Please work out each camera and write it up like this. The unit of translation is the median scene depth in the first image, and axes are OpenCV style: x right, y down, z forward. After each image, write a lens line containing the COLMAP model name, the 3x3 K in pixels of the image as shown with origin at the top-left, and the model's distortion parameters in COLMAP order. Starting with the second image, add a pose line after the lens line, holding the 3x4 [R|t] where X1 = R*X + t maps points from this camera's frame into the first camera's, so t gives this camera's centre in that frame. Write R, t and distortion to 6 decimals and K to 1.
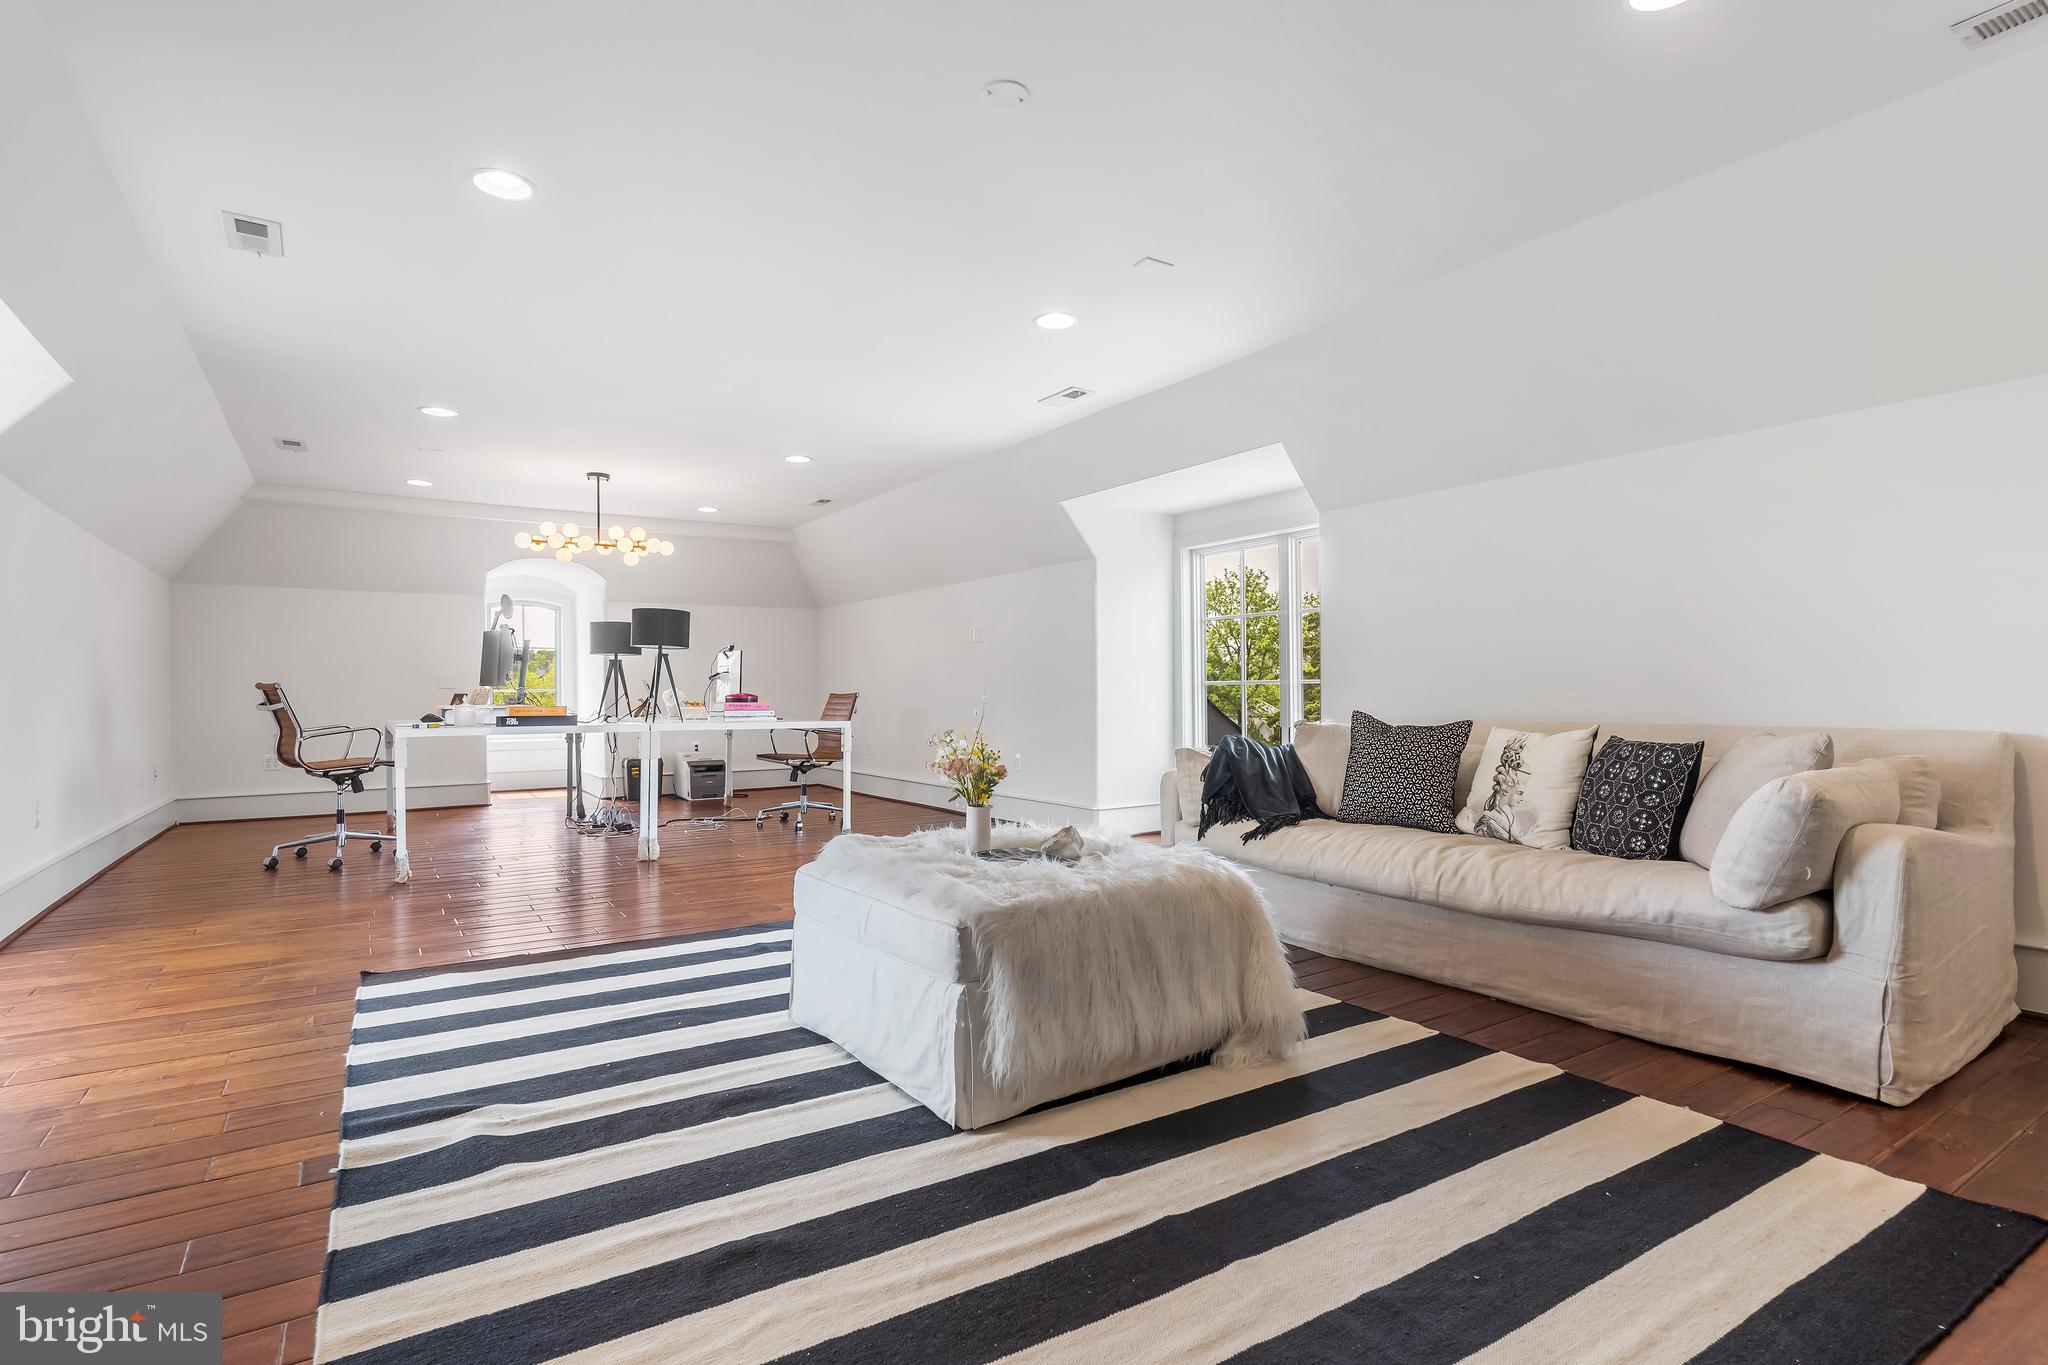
lens RADIAL K [[999.6, 0, 1011.9], [0, 999.6, 694.8], [0, 0, 1]] dist [0.001316, -0.001194]
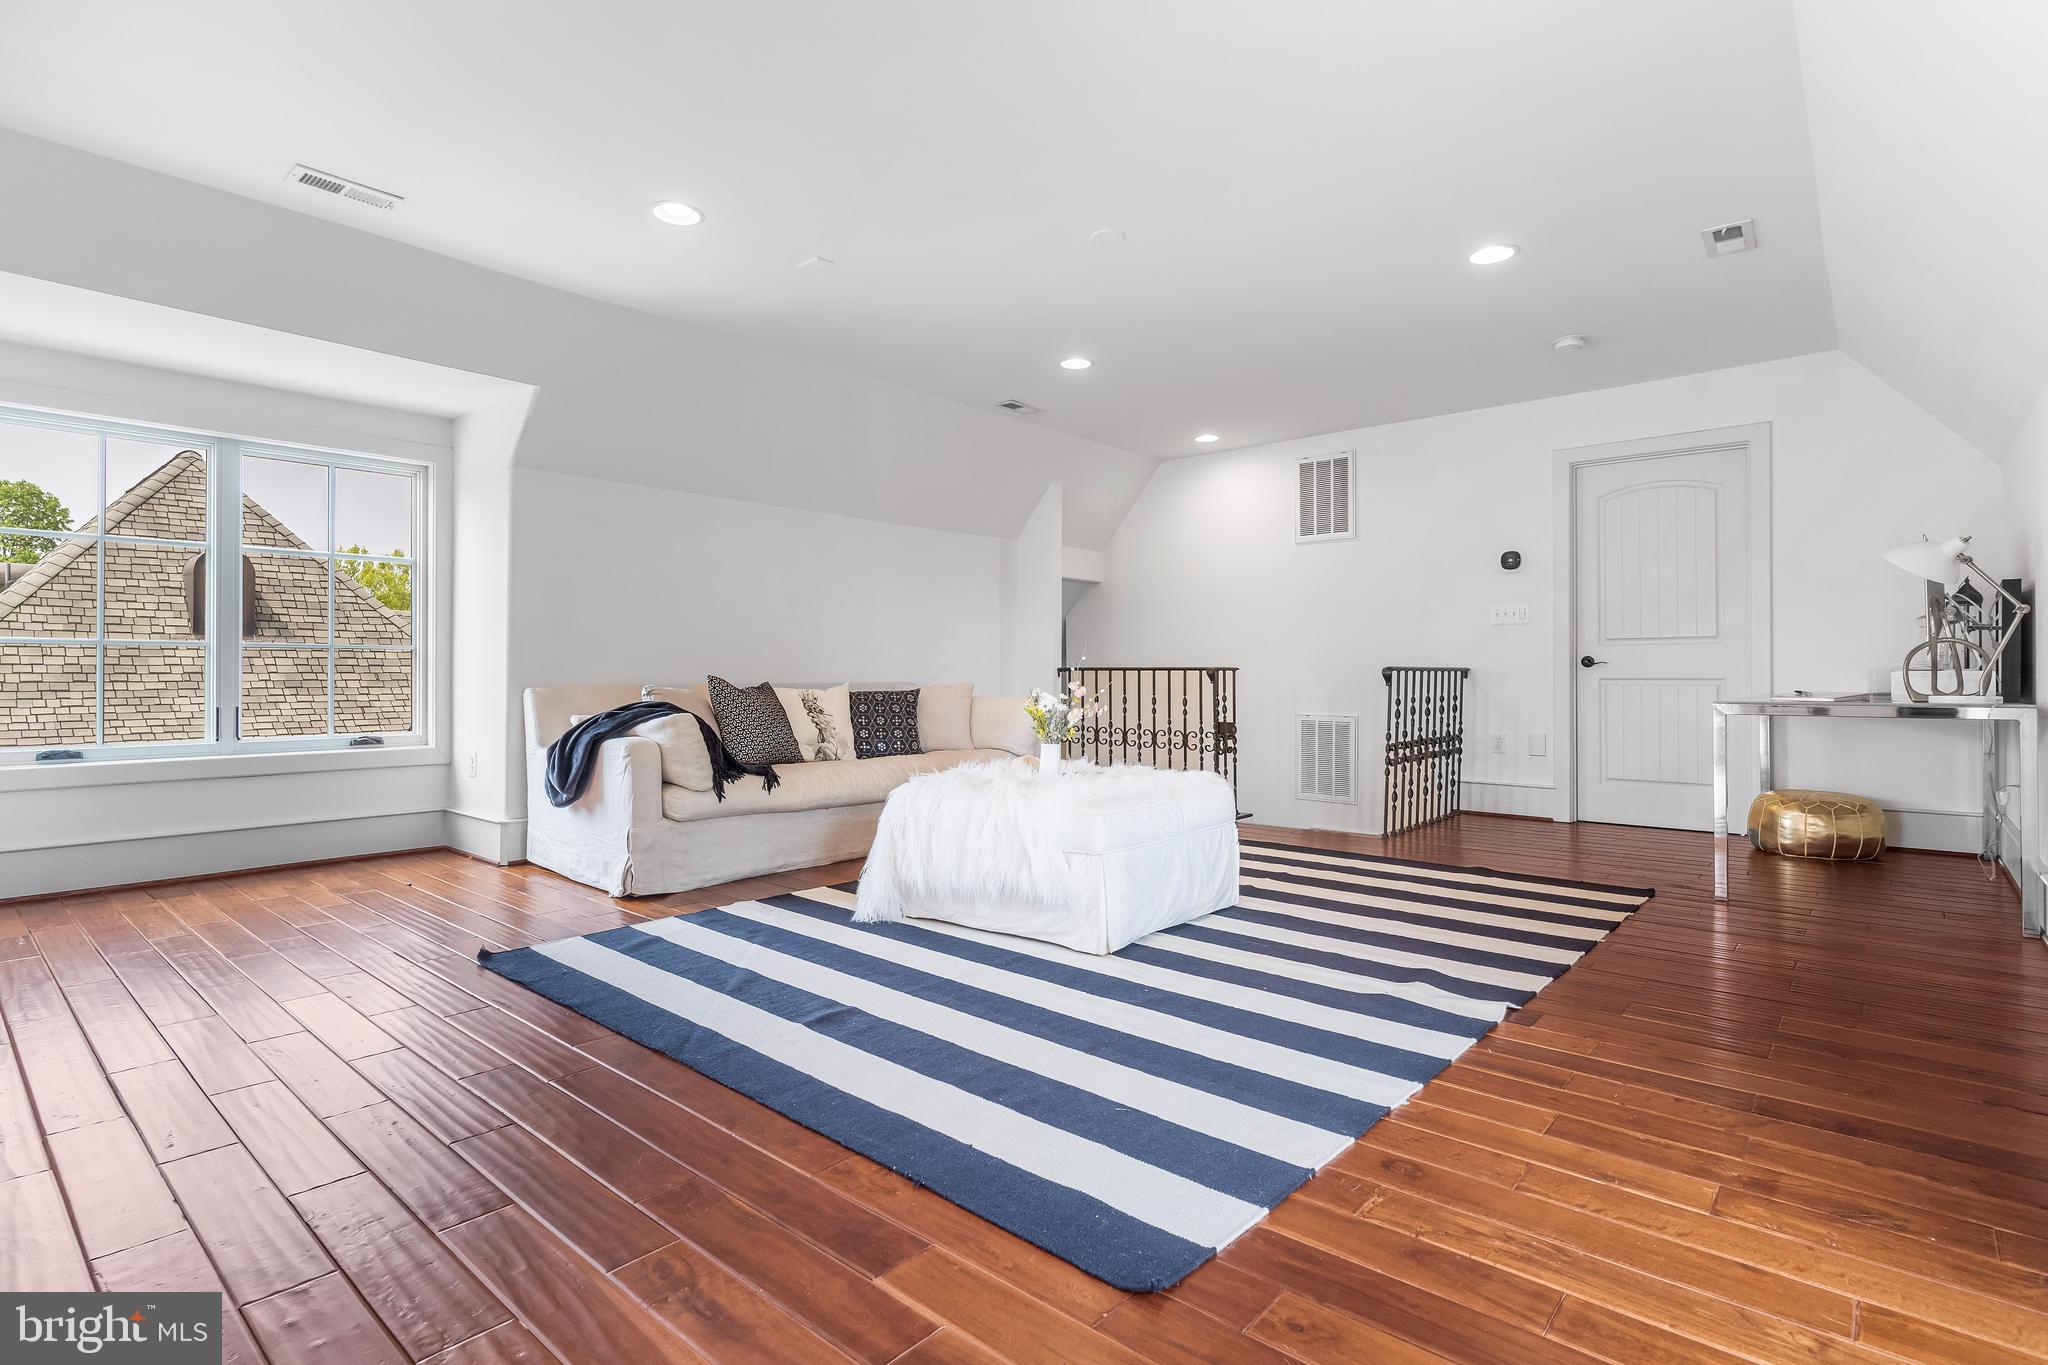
lens RADIAL K [[999.6, 0, 1026.3], [0, 999.6, 670.3], [0, 0, 1]] dist [0.001316, -0.001194]
pose [[-0.272133, 0.008517, 0.962222, -1.001679], [0.007087, 0.999951, -0.006847, 0.023787], [-0.962234, 0.004956, -0.272180, 1.121108]]
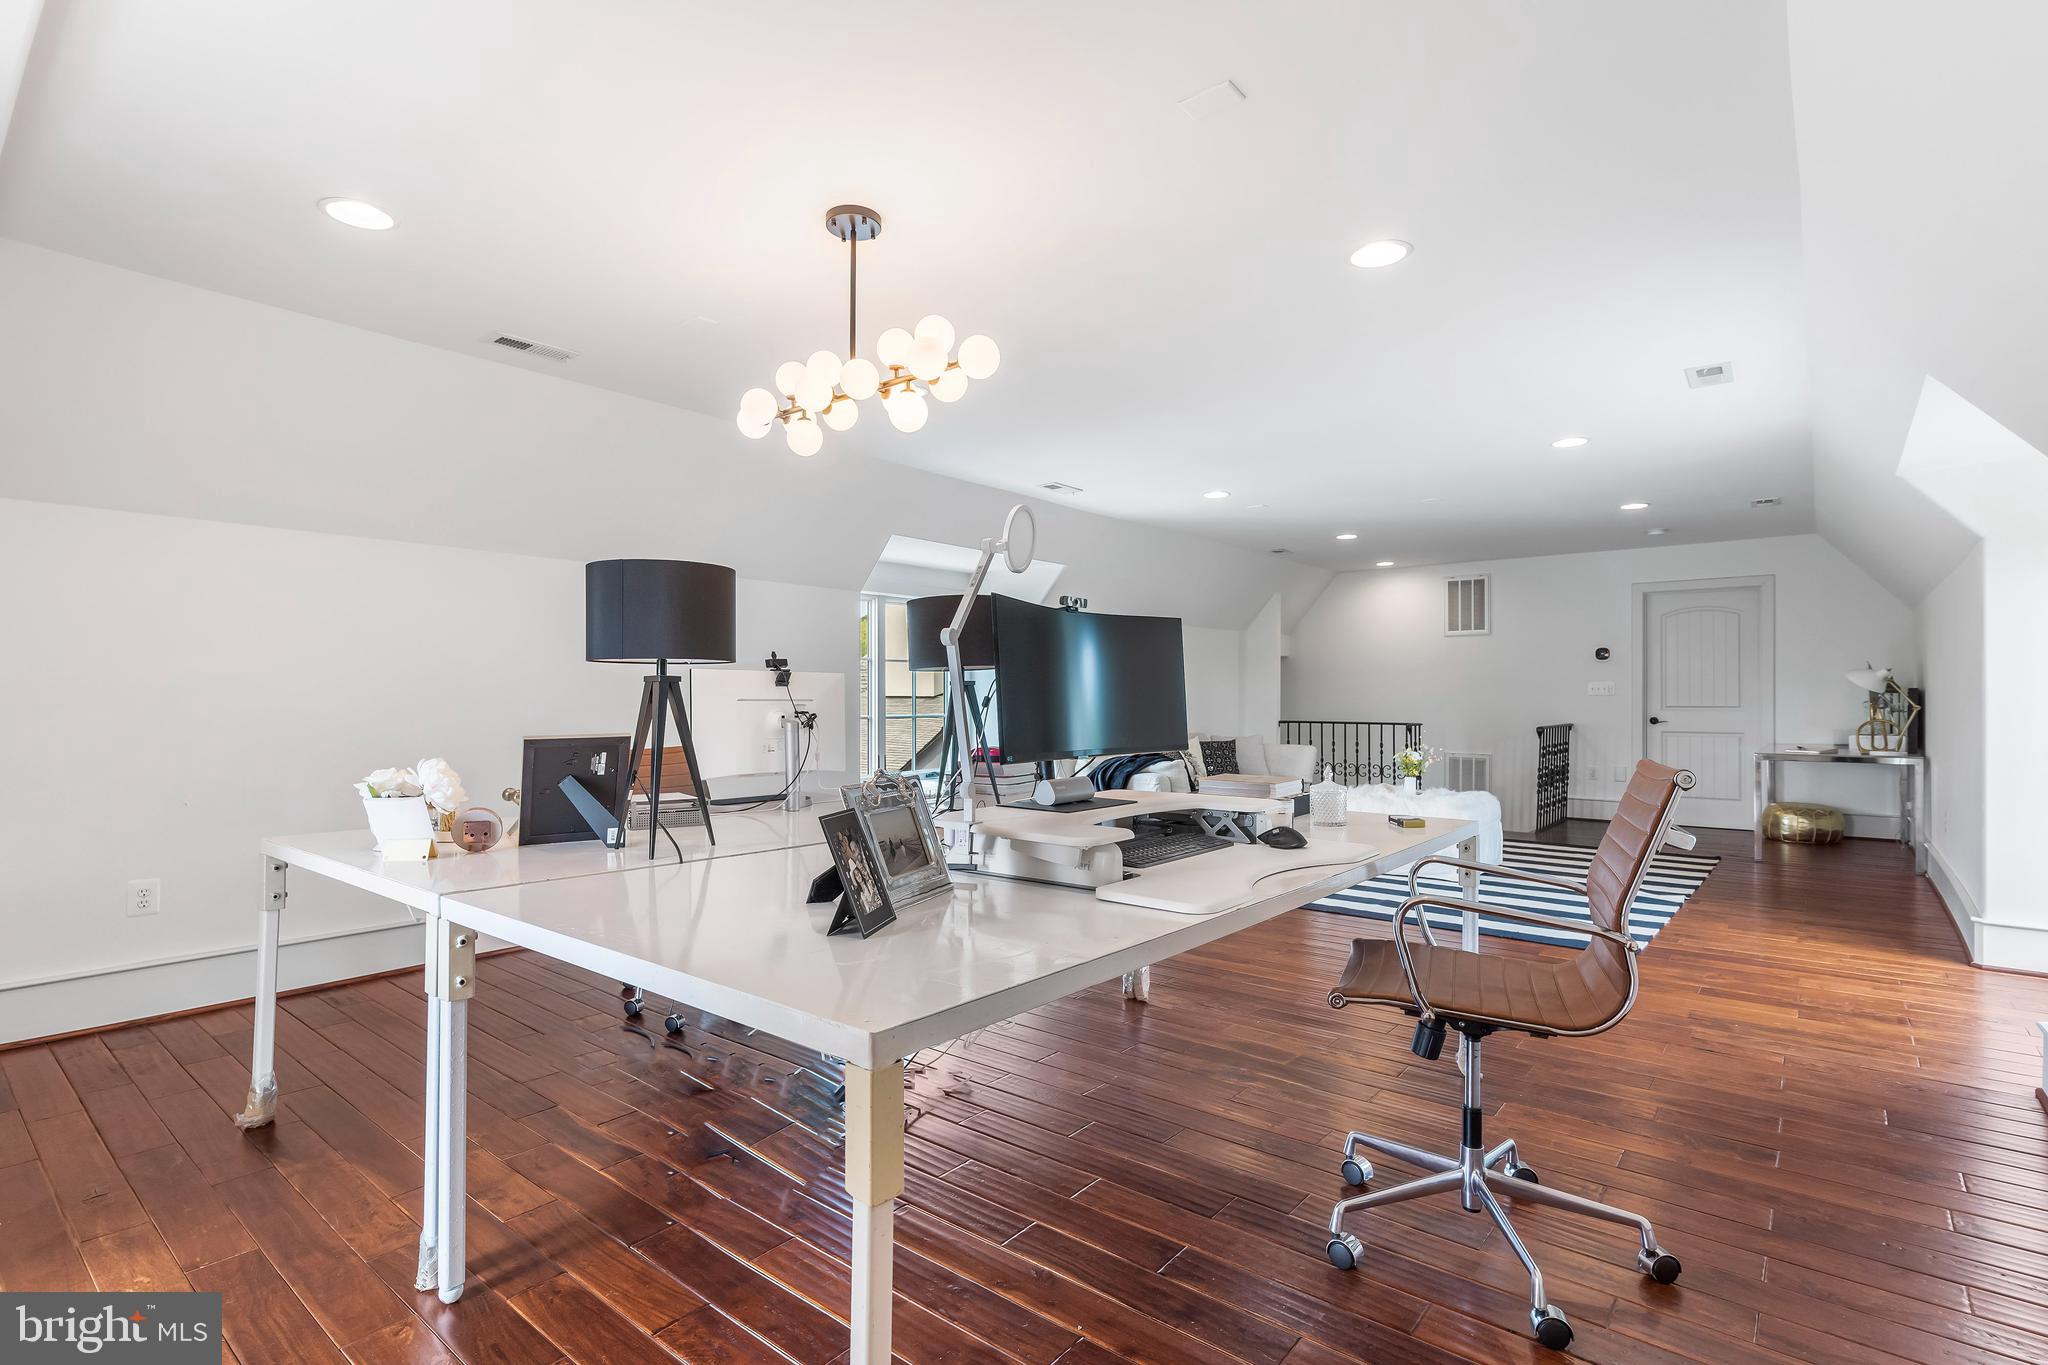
lens RADIAL K [[999.6, 0, 1011.9], [0, 999.6, 690.1], [0, 0, 1]] dist [0.001316, -0.001194]
pose [[-0.303669, 0.009169, 0.952734, -1.614348], [0.006077, 0.999952, -0.007686, -0.064613], [-0.952758, 0.003455, -0.303710, 2.134268]]
